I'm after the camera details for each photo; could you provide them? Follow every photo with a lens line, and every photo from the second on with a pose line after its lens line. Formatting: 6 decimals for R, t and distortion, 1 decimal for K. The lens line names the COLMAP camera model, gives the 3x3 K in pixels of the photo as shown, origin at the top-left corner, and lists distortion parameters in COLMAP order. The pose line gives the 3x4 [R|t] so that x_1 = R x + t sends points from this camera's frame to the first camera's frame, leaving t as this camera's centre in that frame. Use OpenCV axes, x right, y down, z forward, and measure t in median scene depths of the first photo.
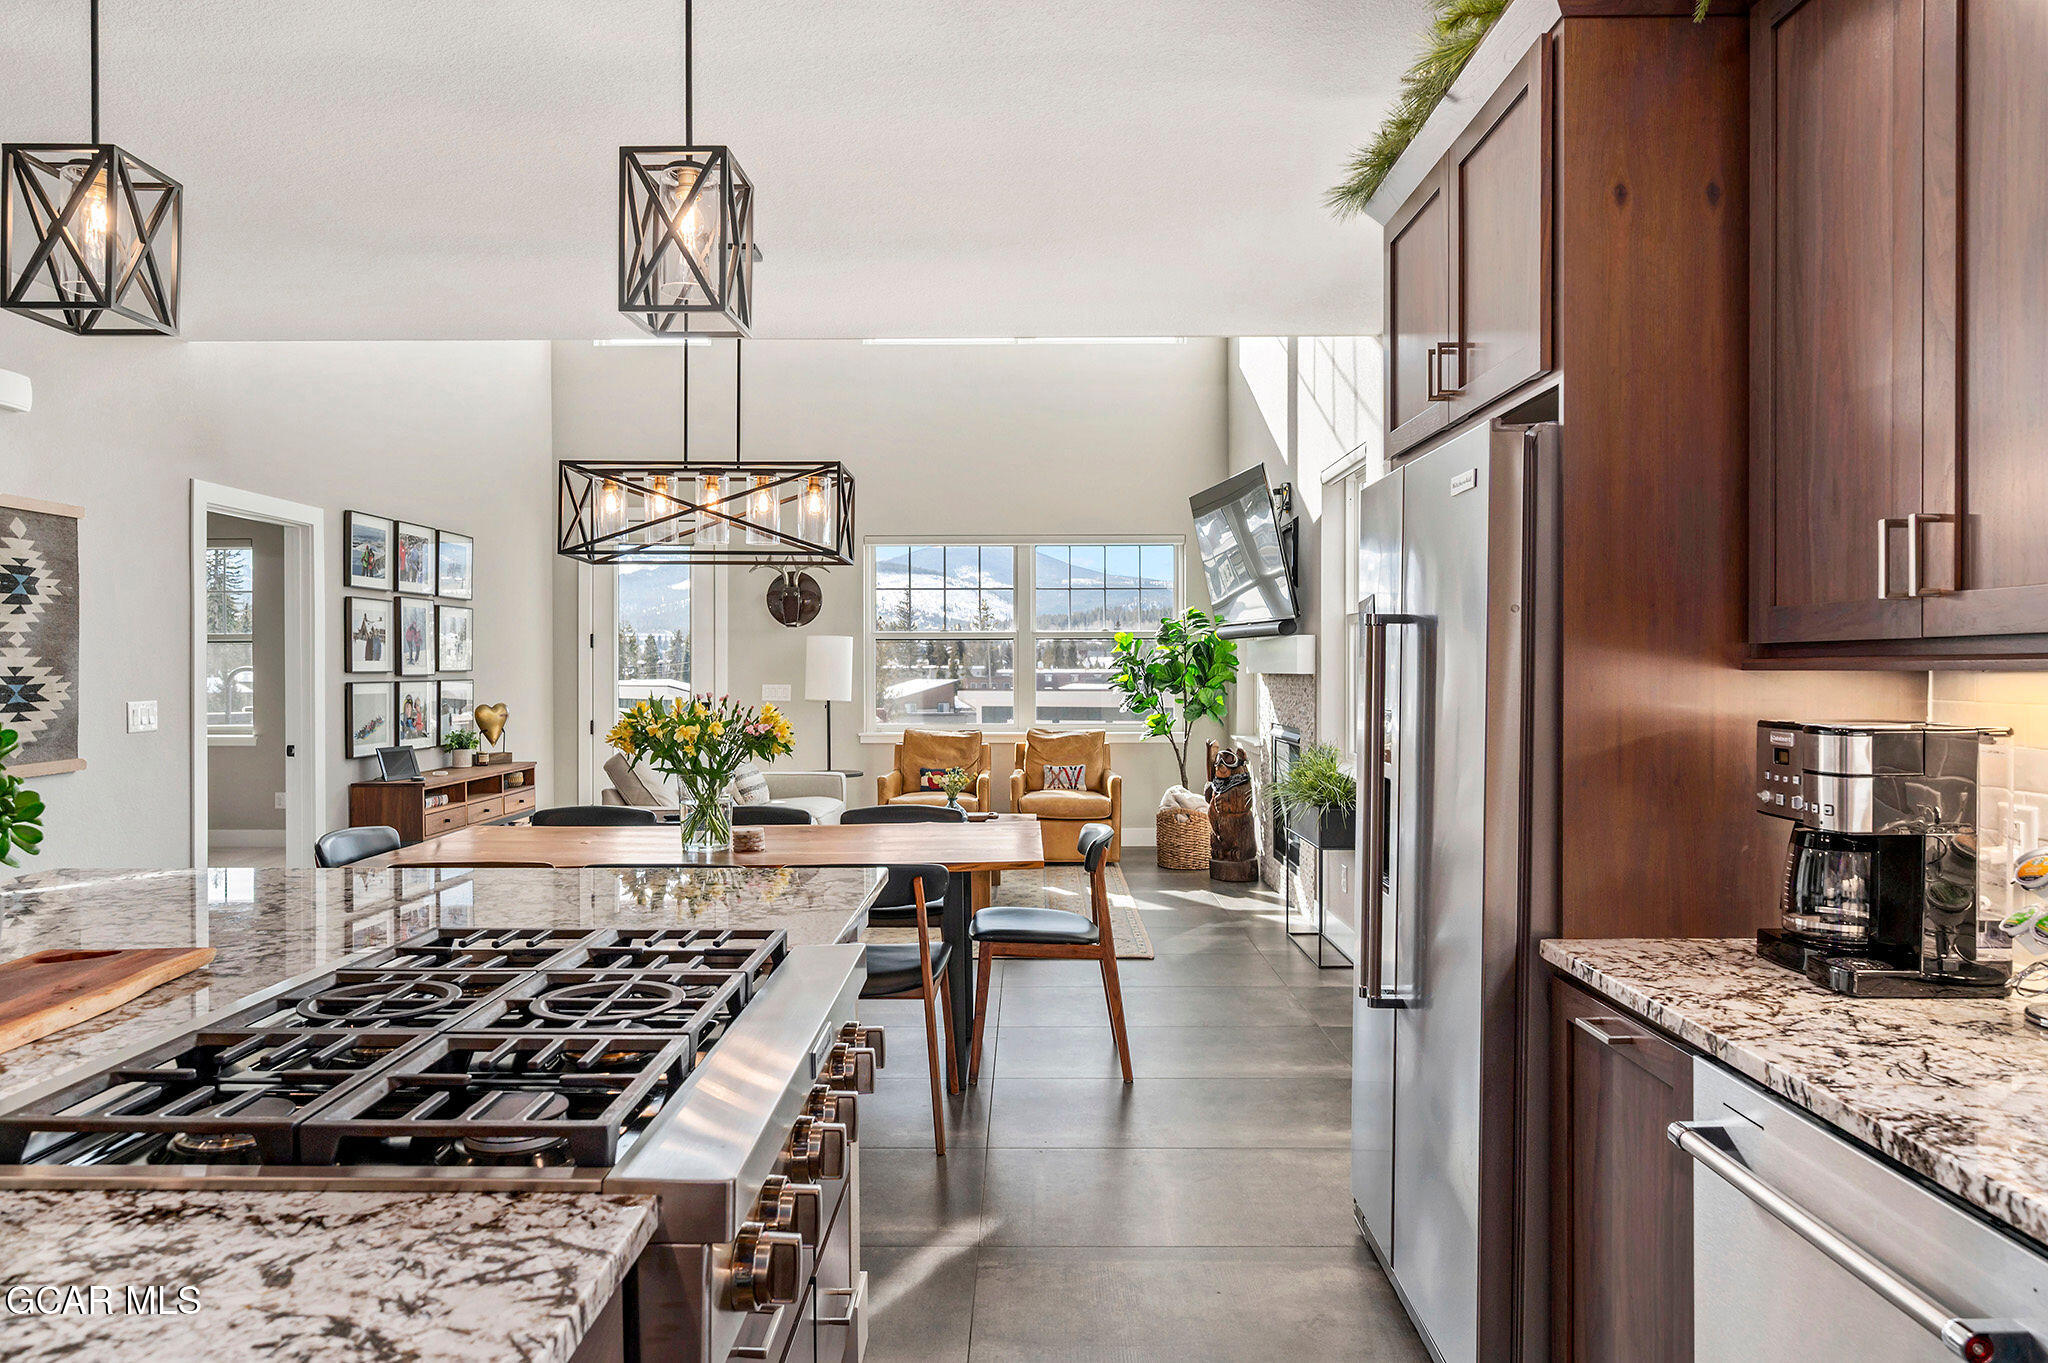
lens RADIAL K [[1268.0, 0, 1024.0], [0, 1268.0, 681.5], [0, 0, 1]] dist [0.001440, 0.000061]
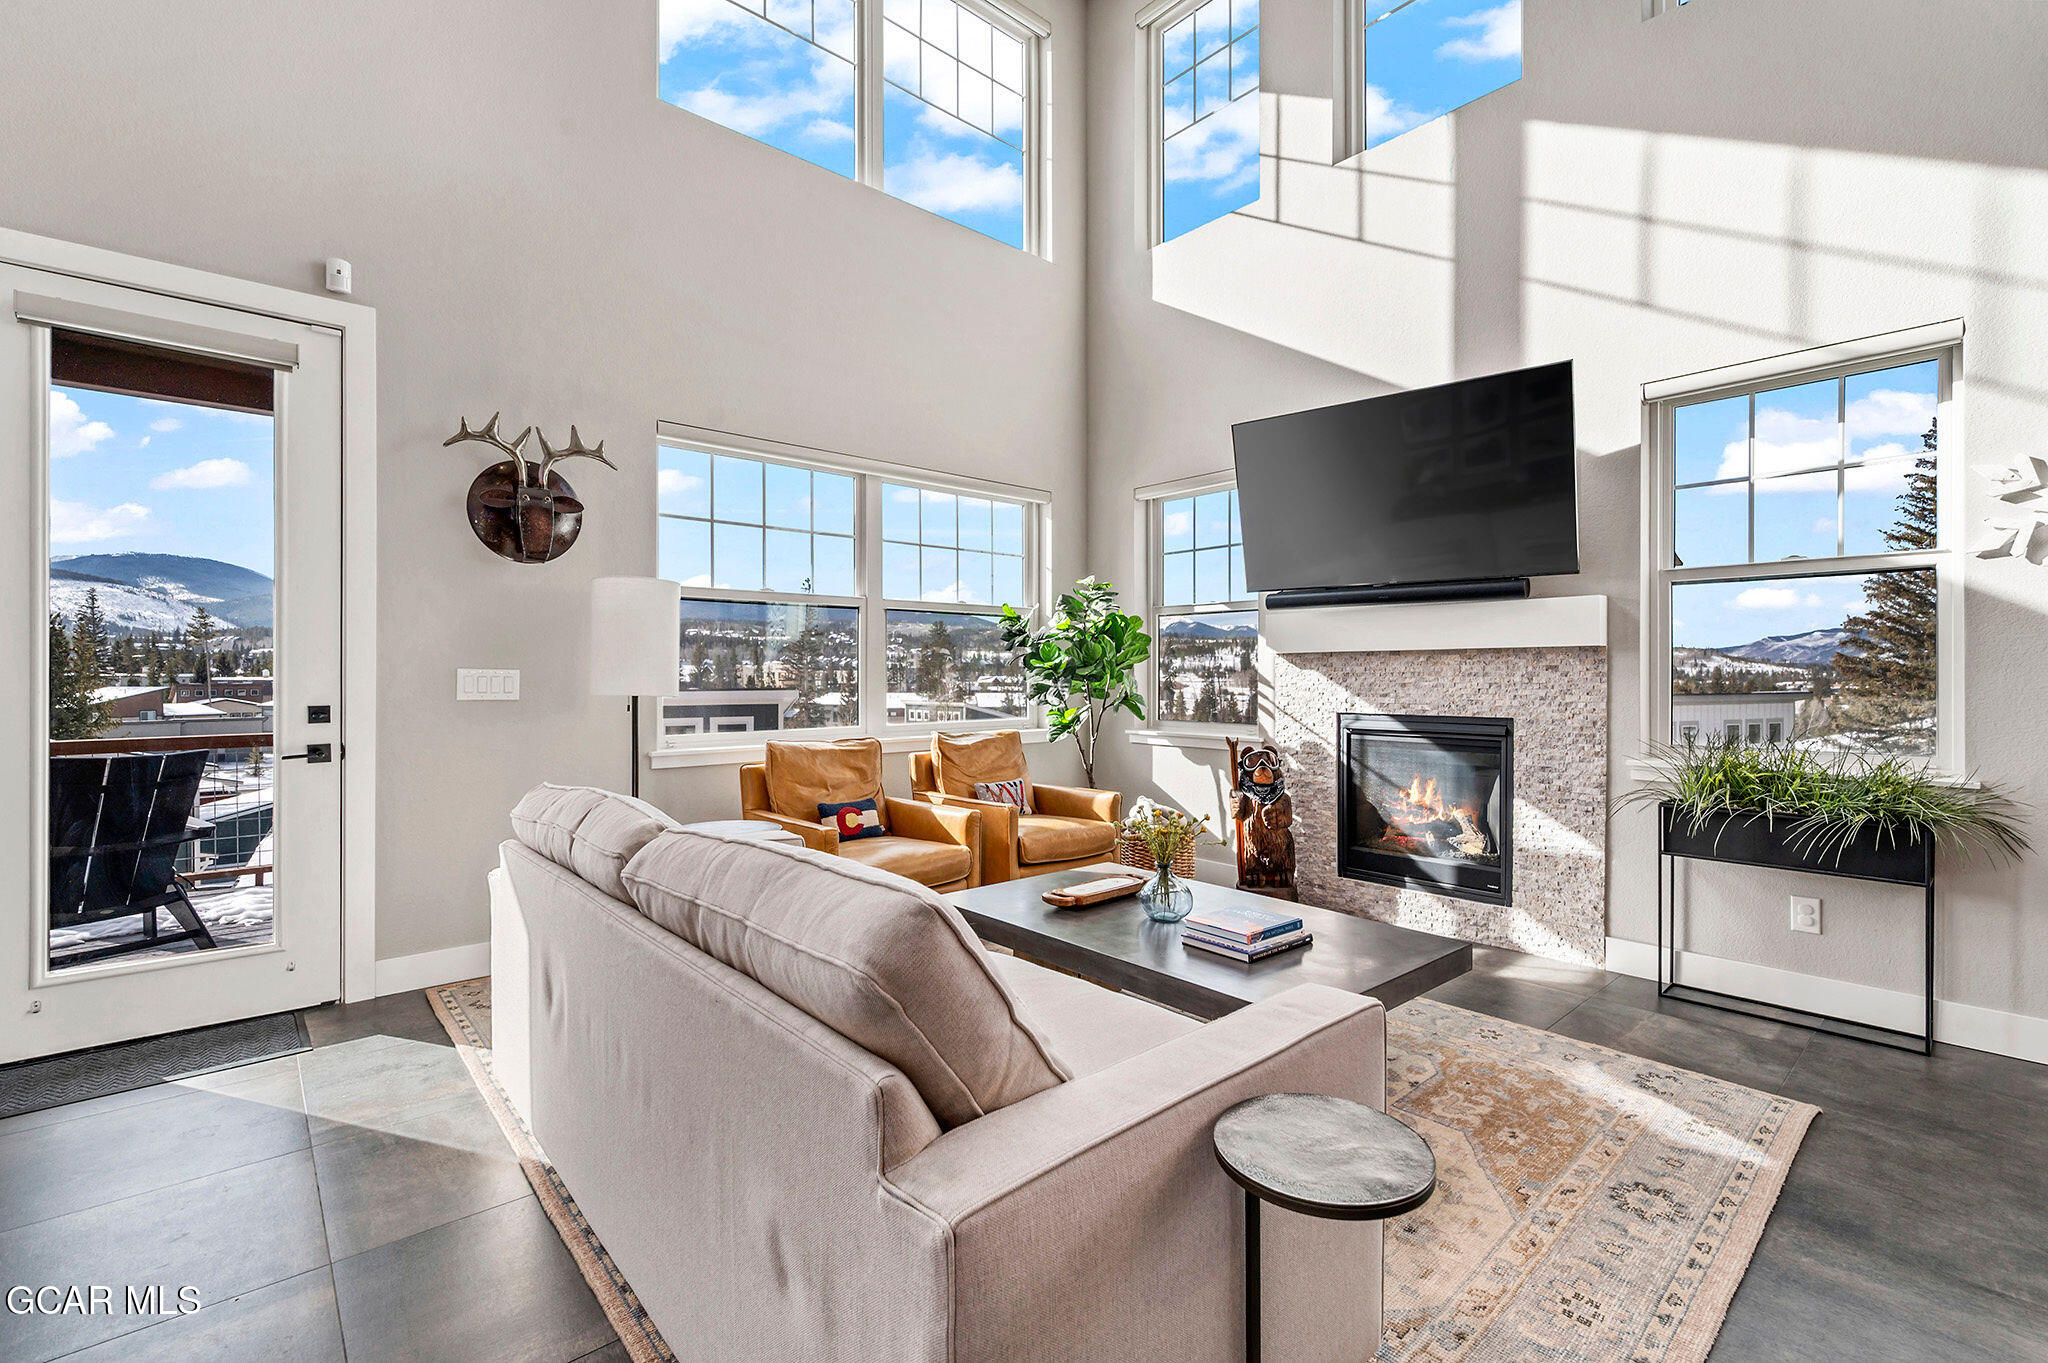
lens RADIAL K [[895.1, 0, 1024.0], [0, 895.1, 681.5], [0, 0, 1]] dist [-0.002361, -0.000308]
pose [[0.750878, -0.003473, 0.660432, -0.391579], [0.006890, 0.999973, -0.002575, 0.014278], [-0.660405, 0.006484, 0.750881, 0.811652]]
